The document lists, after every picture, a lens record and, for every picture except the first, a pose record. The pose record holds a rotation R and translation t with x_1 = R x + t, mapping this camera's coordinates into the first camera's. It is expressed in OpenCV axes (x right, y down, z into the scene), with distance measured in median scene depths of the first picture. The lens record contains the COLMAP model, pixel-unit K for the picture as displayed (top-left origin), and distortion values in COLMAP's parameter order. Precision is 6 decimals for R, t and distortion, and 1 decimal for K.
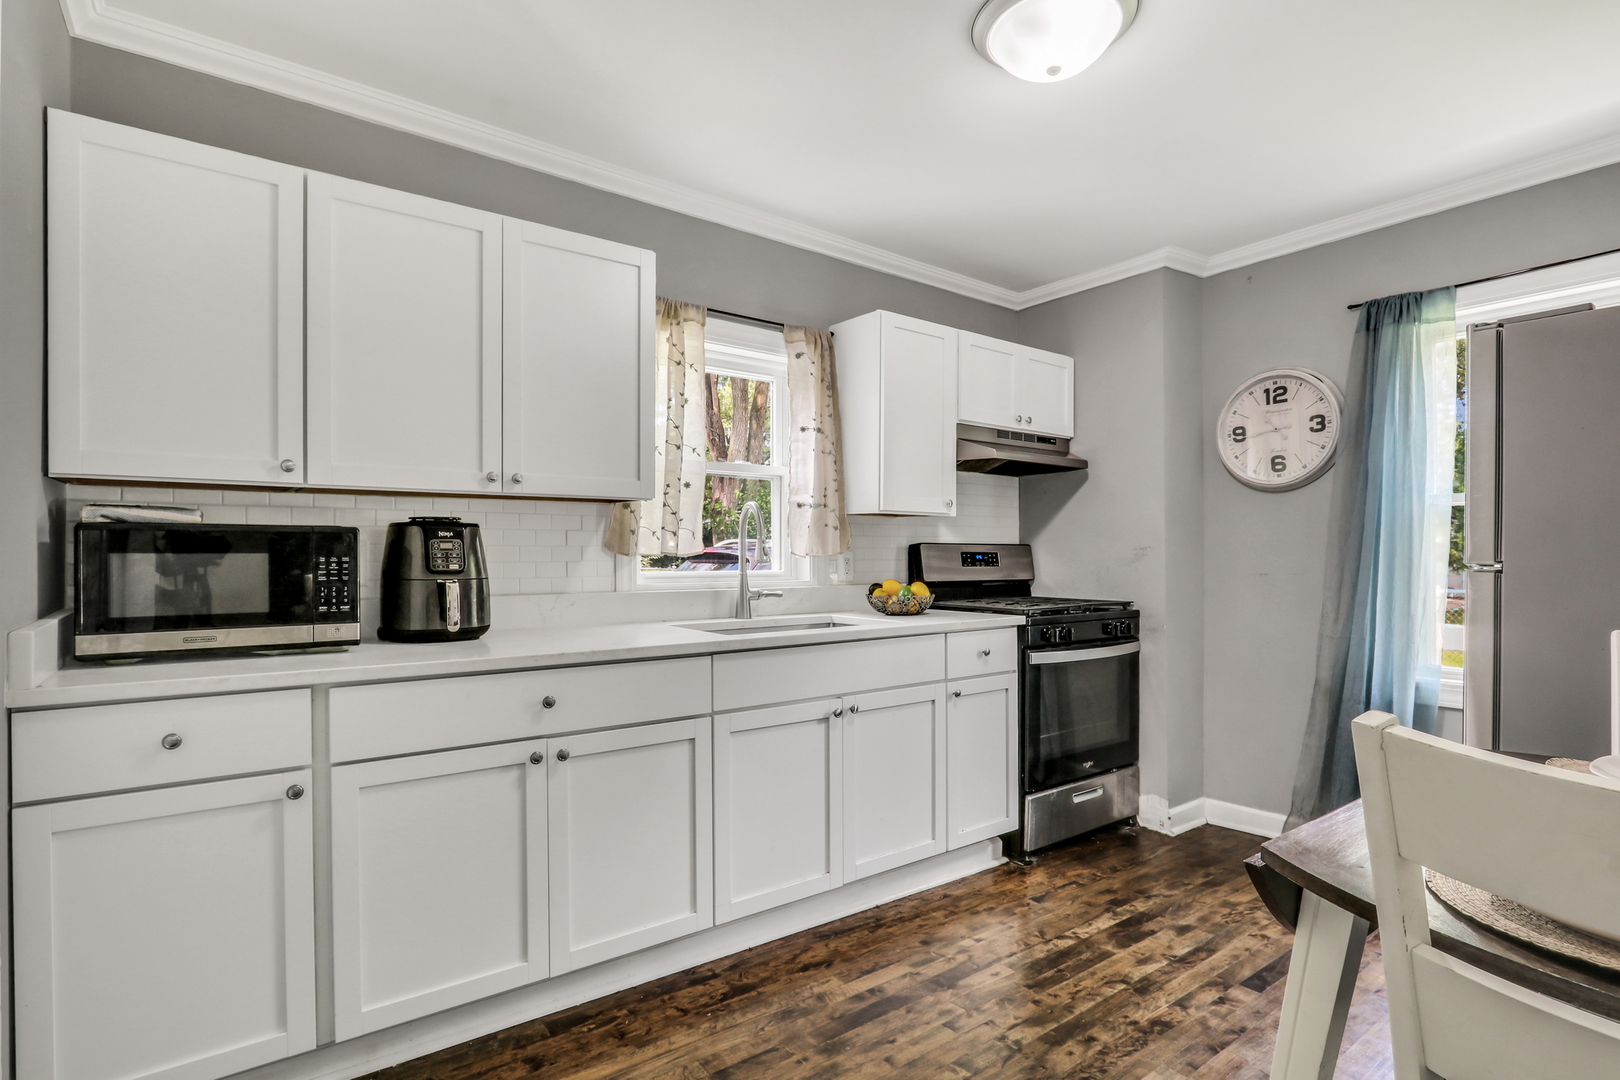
lens RADIAL K [[812.2, 0, 804.9], [0, 812.2, 556.9], [0, 0, 1]] dist [0.000590, 0.000251]
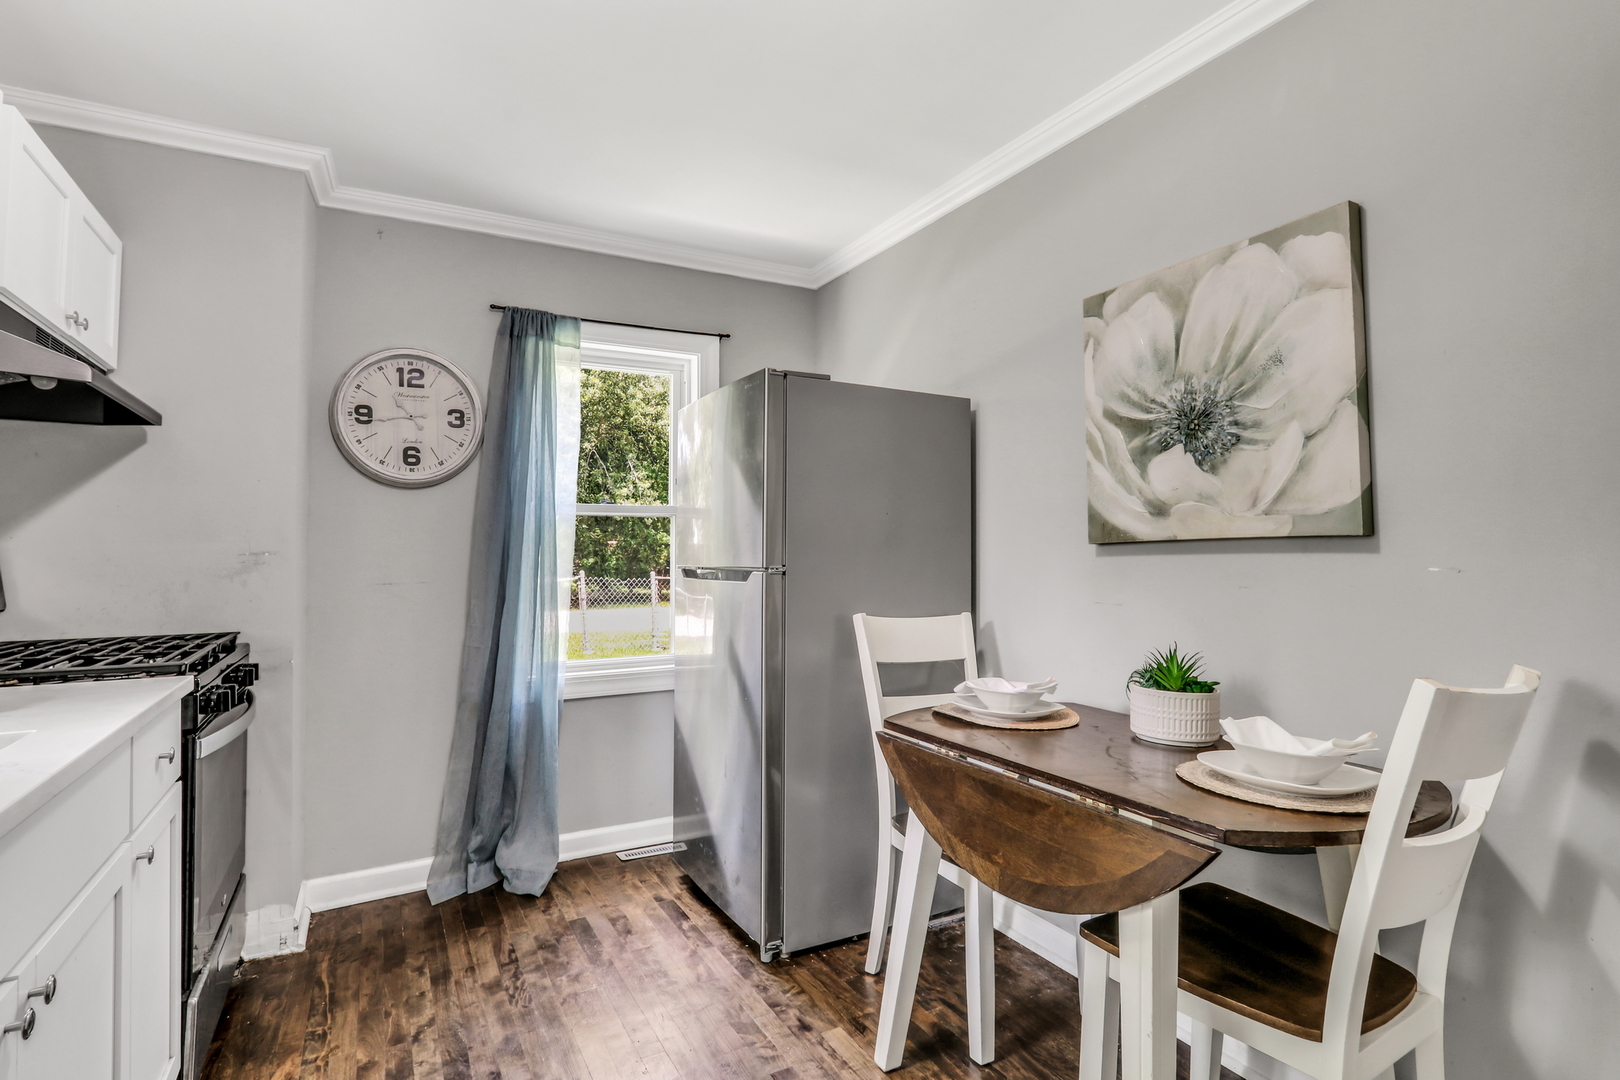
lens RADIAL K [[799.1, 0, 804.1], [0, 799.1, 524.7], [0, 0, 1]] dist [0.000883, 0.000384]
pose [[0.151962, 0.028786, 0.987967, -0.204587], [0.005374, 0.999537, -0.029950, -0.013357], [-0.988372, 0.009860, 0.151737, 0.463580]]
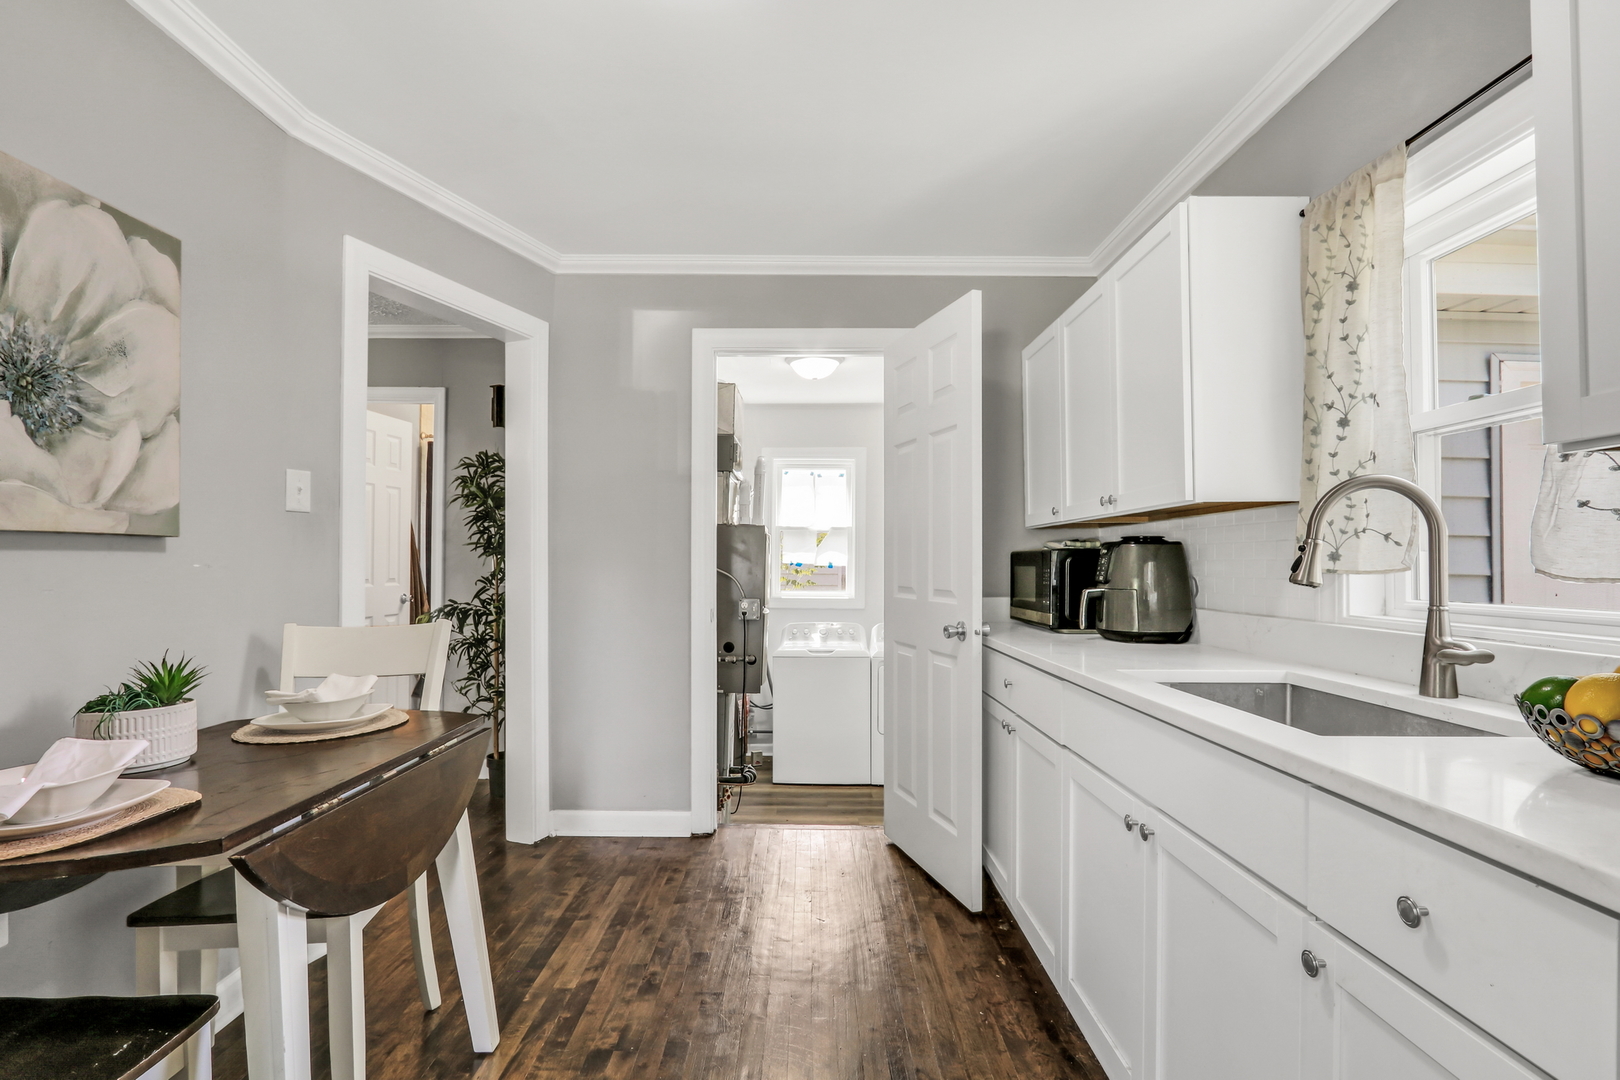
lens RADIAL K [[812.2, 0, 804.9], [0, 812.2, 556.9], [0, 0, 1]] dist [0.000590, 0.000251]
pose [[-0.599256, -0.013096, -0.800450, 0.531388], [-0.007808, 0.999914, -0.010513, -0.002835], [0.800519, -0.000050, -0.599307, 0.901127]]
